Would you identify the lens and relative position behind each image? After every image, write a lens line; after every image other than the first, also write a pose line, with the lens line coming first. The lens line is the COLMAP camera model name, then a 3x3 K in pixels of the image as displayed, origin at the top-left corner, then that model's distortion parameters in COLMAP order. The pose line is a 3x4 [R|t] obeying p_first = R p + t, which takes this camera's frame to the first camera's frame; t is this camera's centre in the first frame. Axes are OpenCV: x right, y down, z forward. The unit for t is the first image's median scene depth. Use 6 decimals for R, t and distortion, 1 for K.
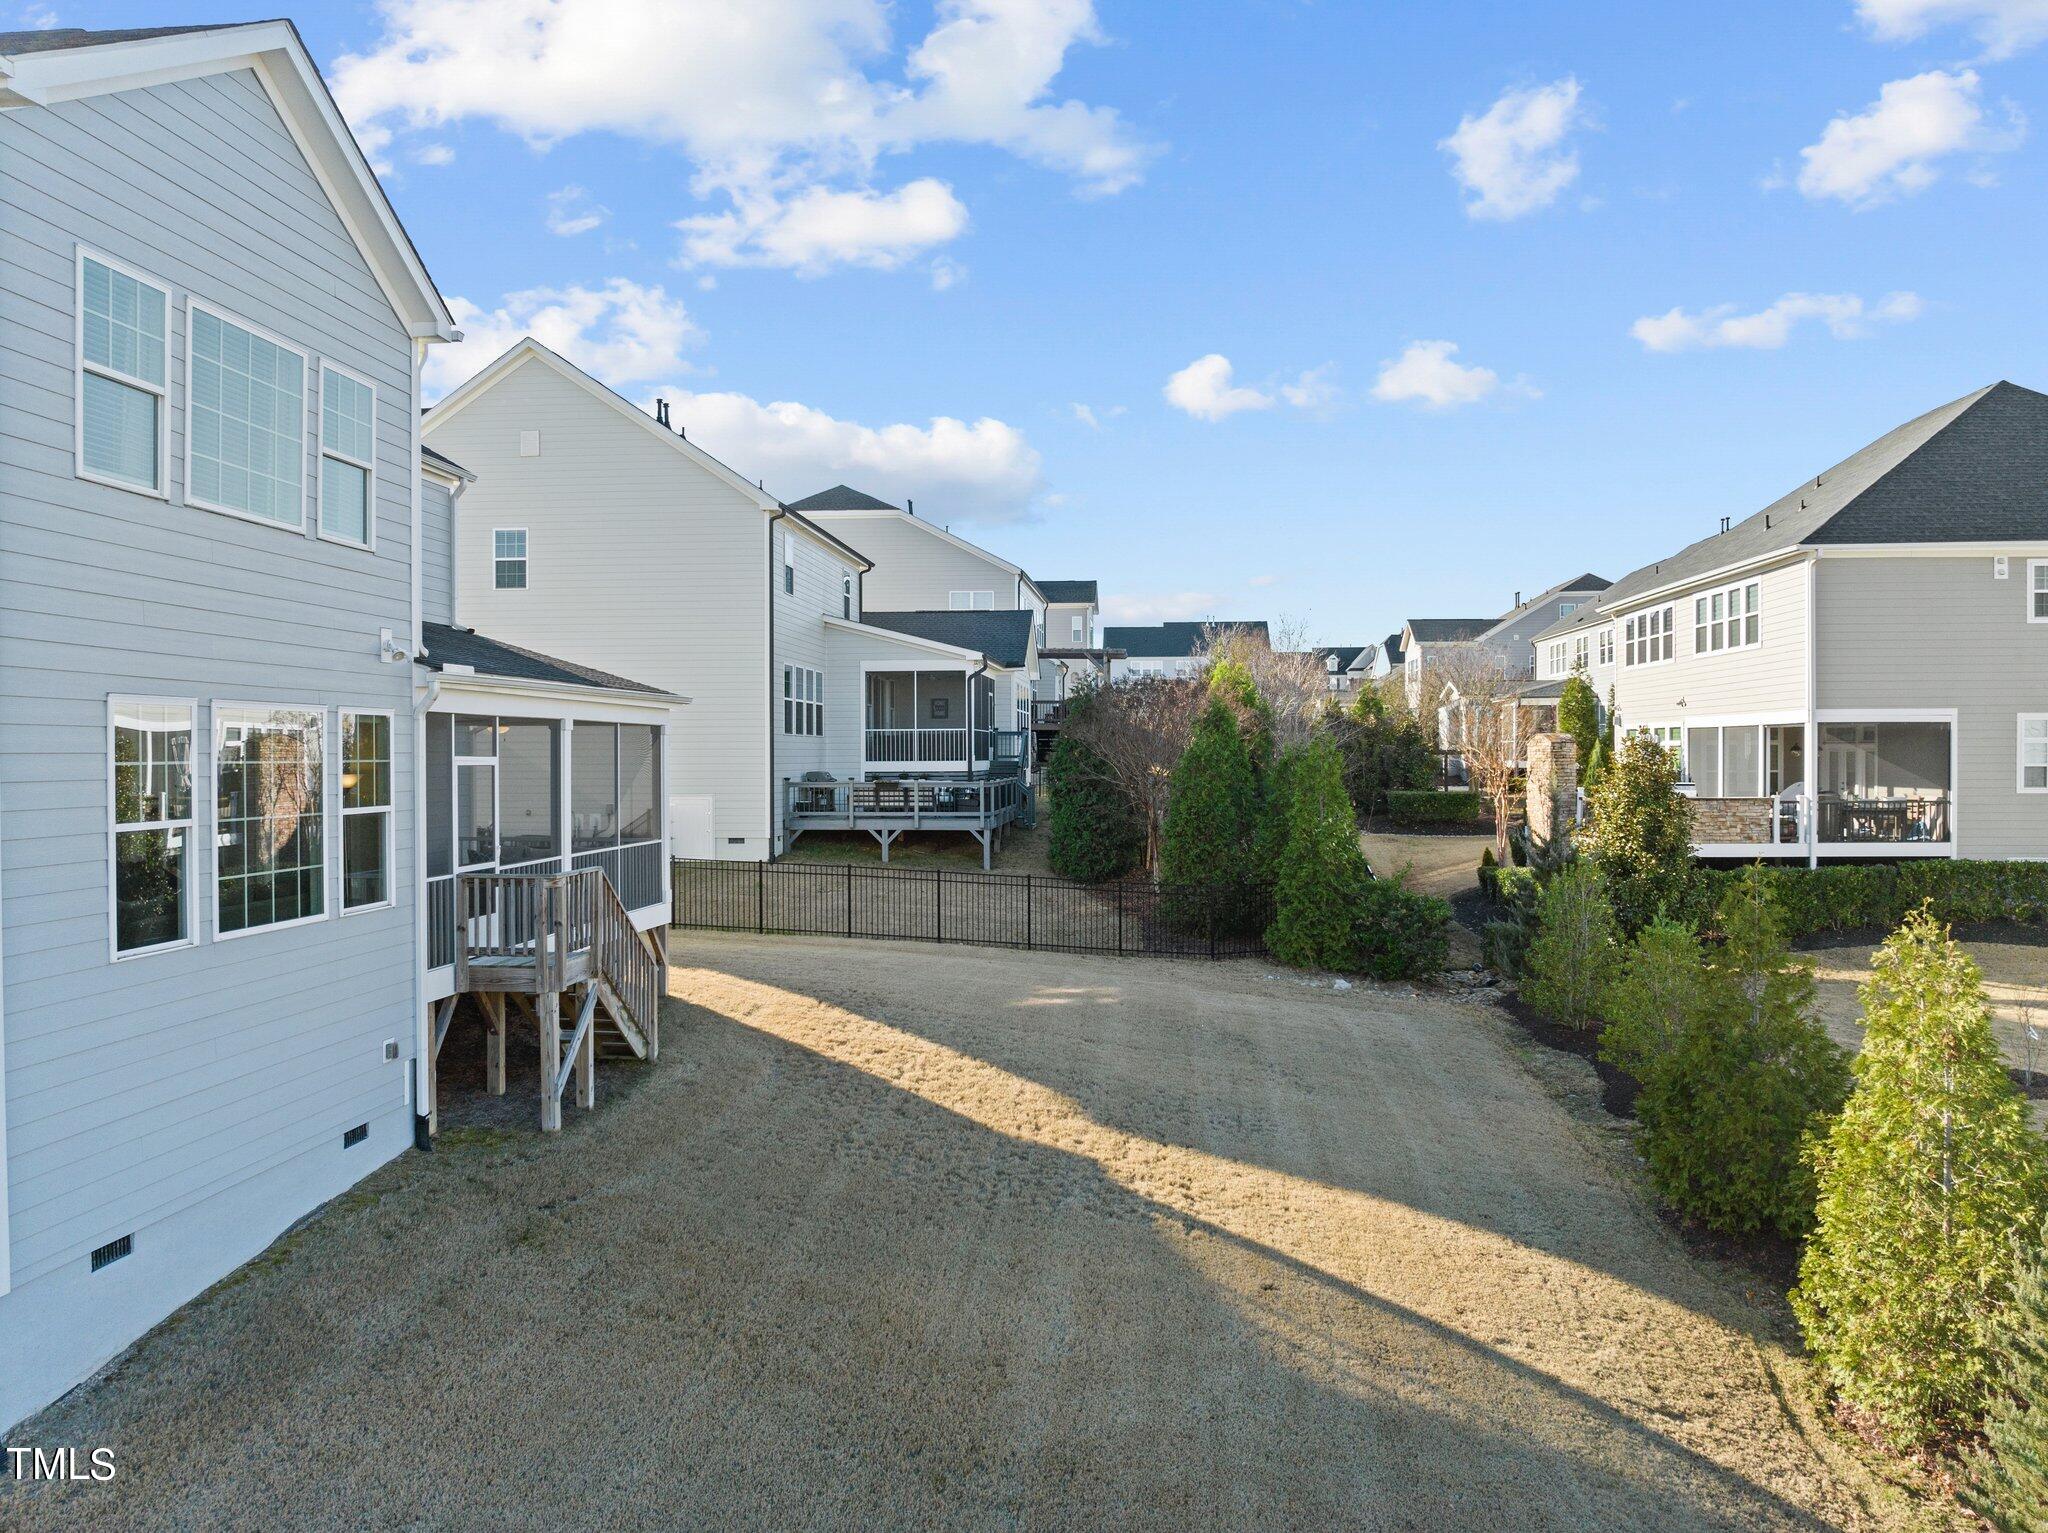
lens RADIAL K [[1463.3, 0, 1025.3], [0, 1463.3, 761.4], [0, 0, 1]] dist [-0.032297, -0.001974]
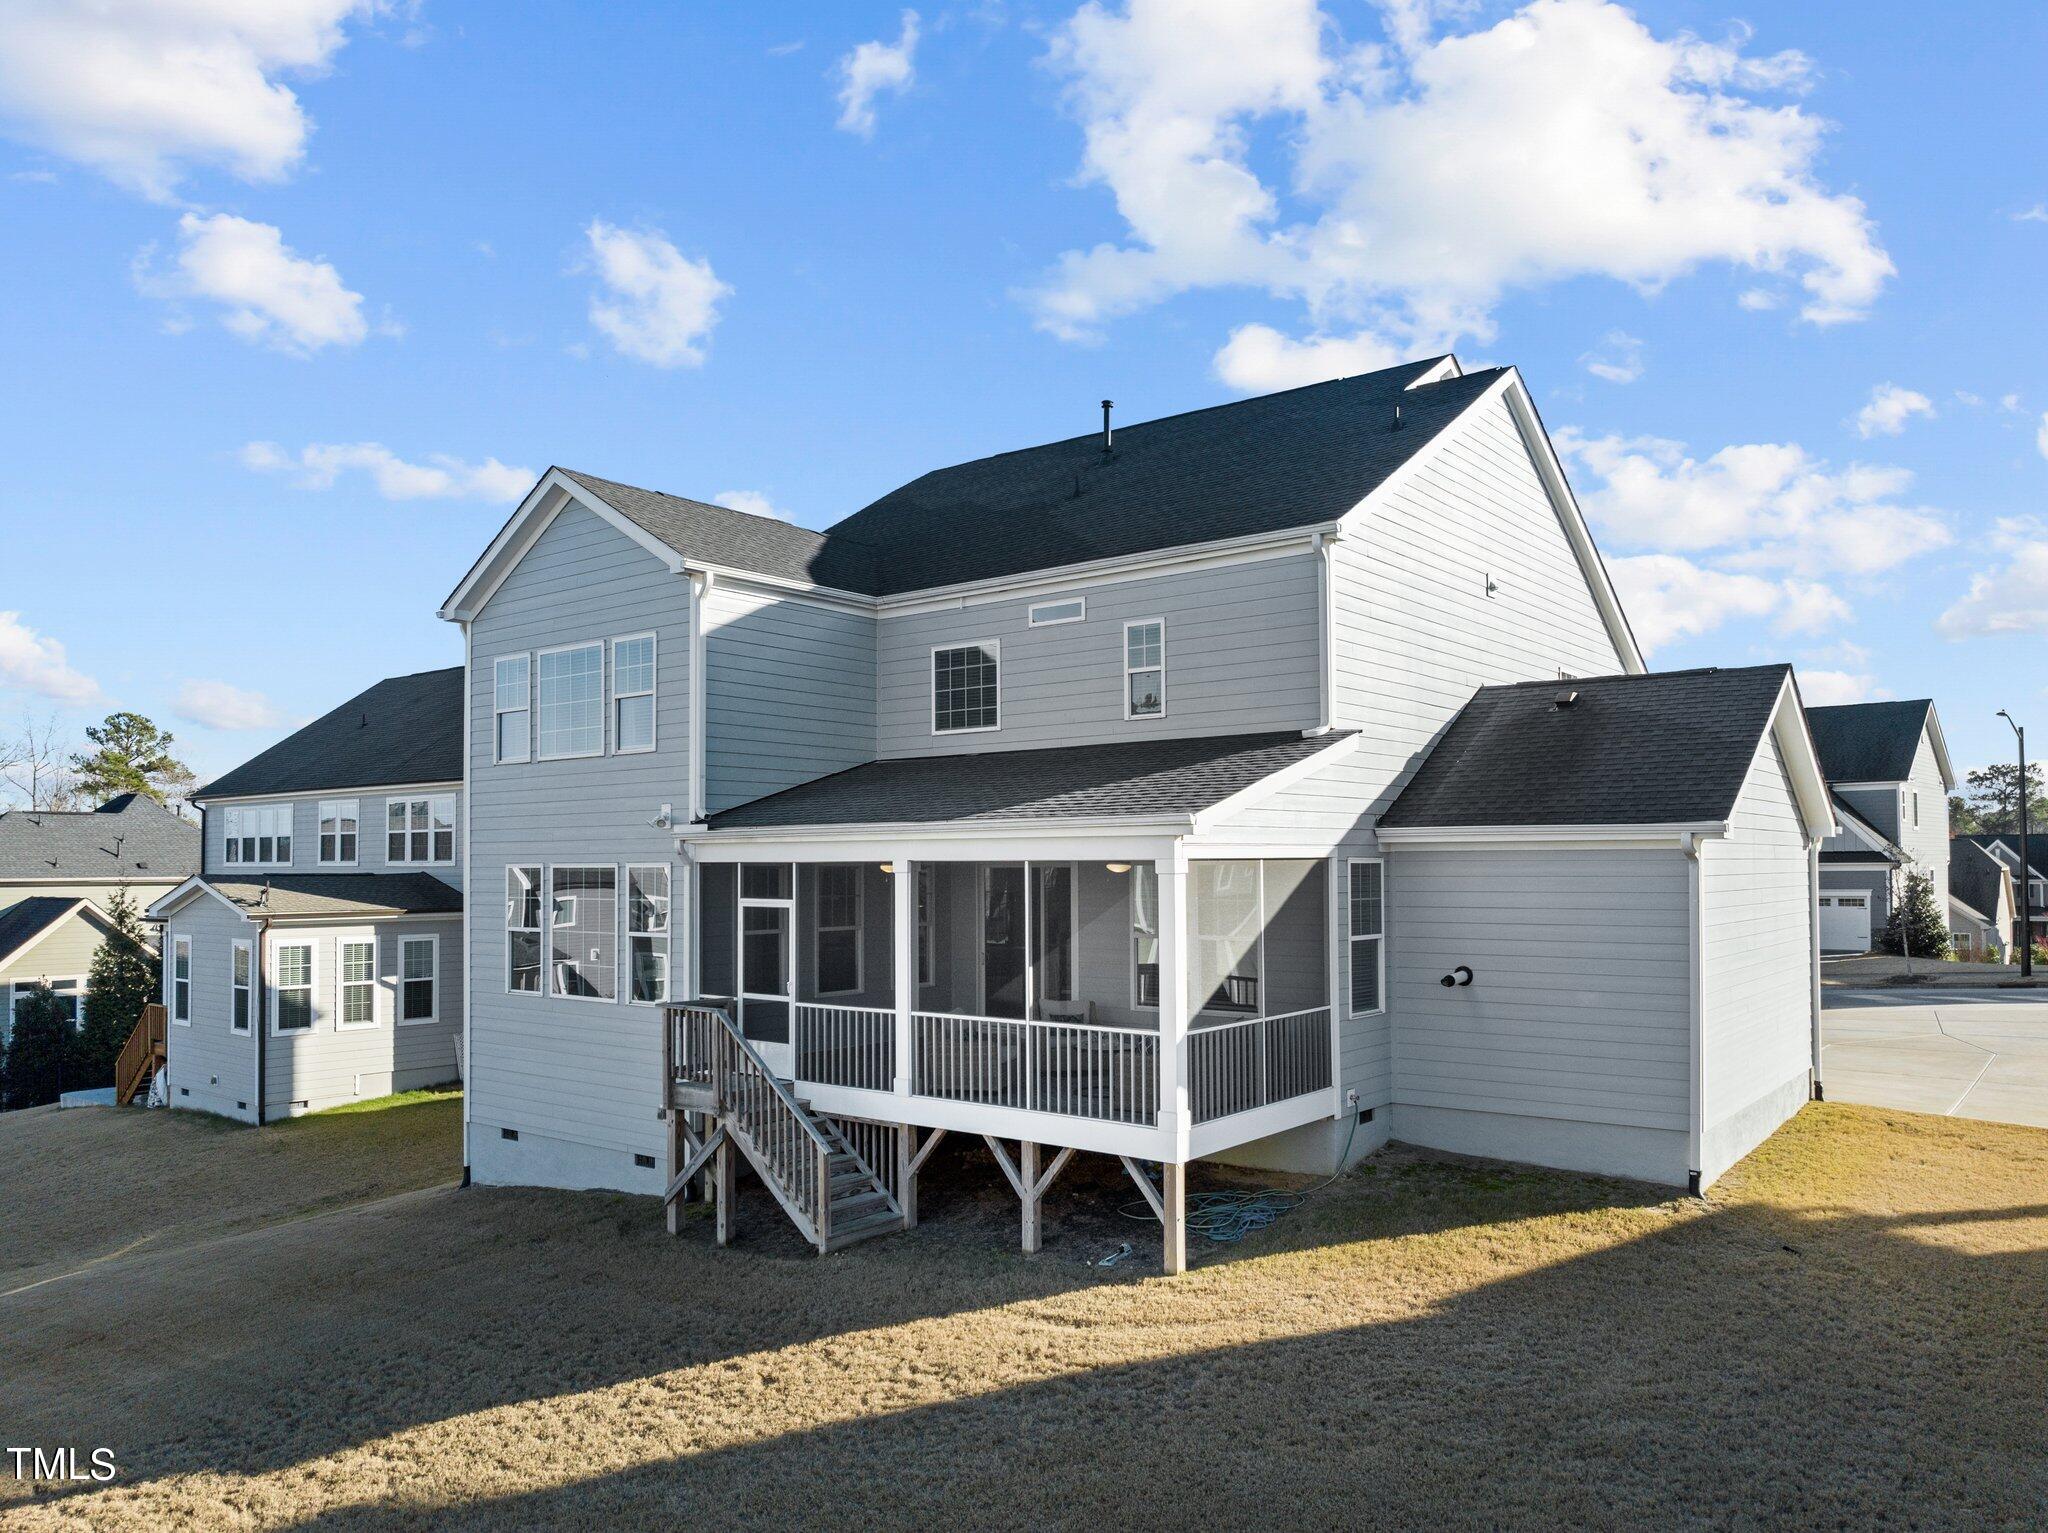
lens RADIAL K [[1458.8, 0, 1033.8], [0, 1458.8, 819.7], [0, 0, 1]] dist [-0.042946, -0.006880]
pose [[-0.539635, -0.021308, -0.841629, 0.369215], [0.001234, 0.999659, -0.026100, -0.028029], [0.841898, -0.015123, -0.539425, 1.421219]]
